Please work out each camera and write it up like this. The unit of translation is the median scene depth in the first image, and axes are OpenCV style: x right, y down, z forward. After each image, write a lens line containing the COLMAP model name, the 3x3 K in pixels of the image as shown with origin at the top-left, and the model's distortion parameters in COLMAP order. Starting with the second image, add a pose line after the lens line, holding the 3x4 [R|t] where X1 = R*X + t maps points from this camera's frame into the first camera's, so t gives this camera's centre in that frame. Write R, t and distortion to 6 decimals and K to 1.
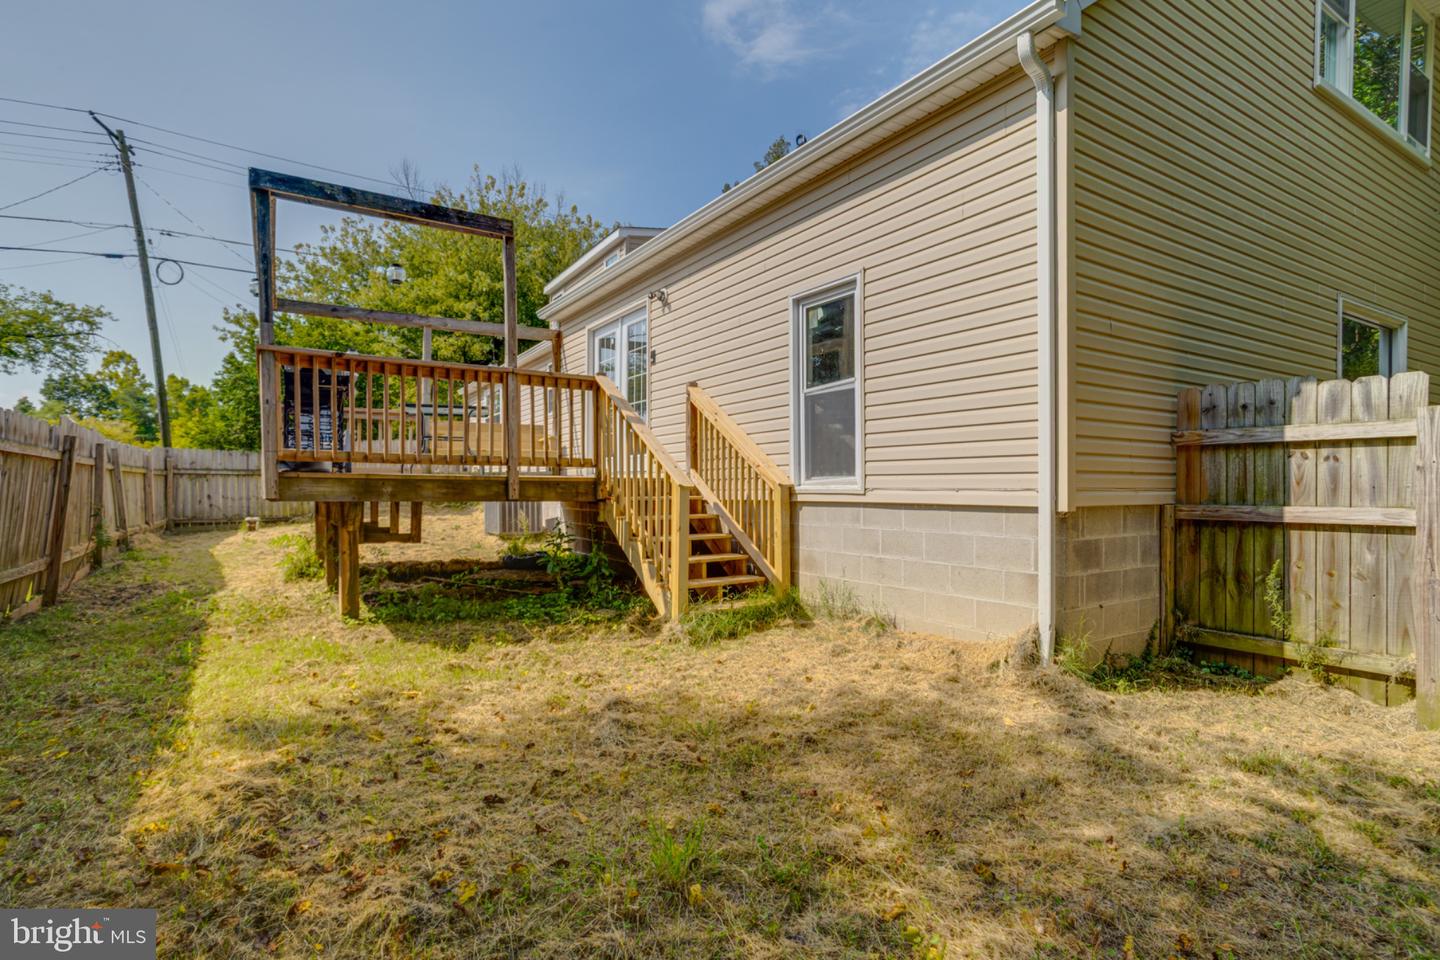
lens RADIAL K [[698.3, 0, 720.3], [0, 698.3, 498.7], [0, 0, 1]] dist [-0.012167, 0.007762]
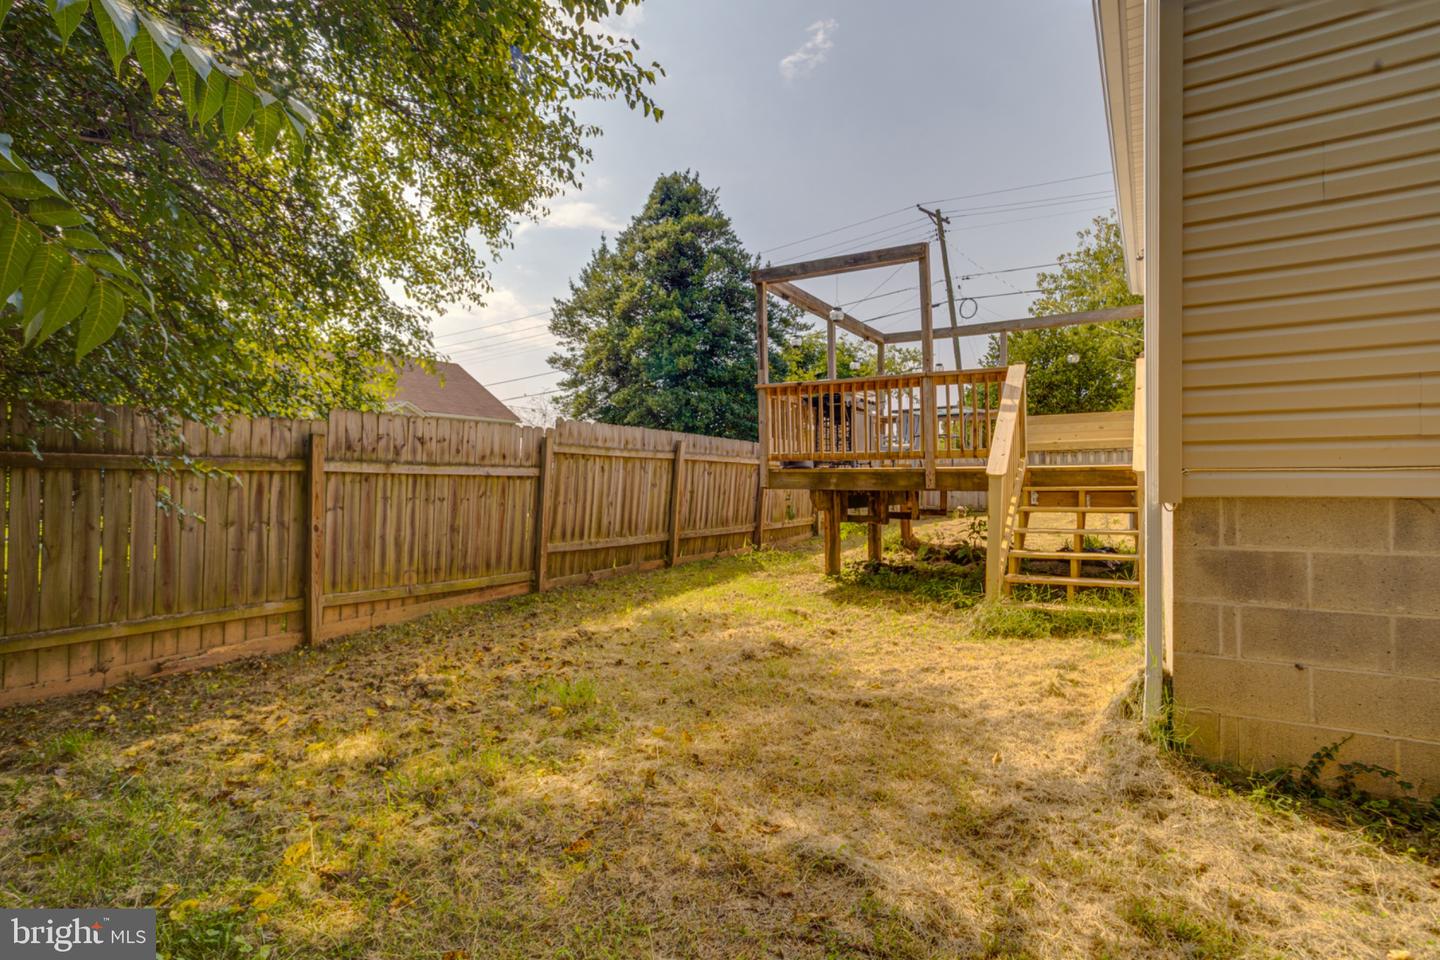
lens RADIAL K [[698.3, 0, 714.2], [0, 698.3, 488.0], [0, 0, 1]] dist [-0.012167, 0.007762]
pose [[0.448276, 0.001669, -0.893894, 0.587077], [-0.008259, 0.999963, -0.002275, 0.005654], [0.893857, 0.008402, 0.448274, 0.200451]]
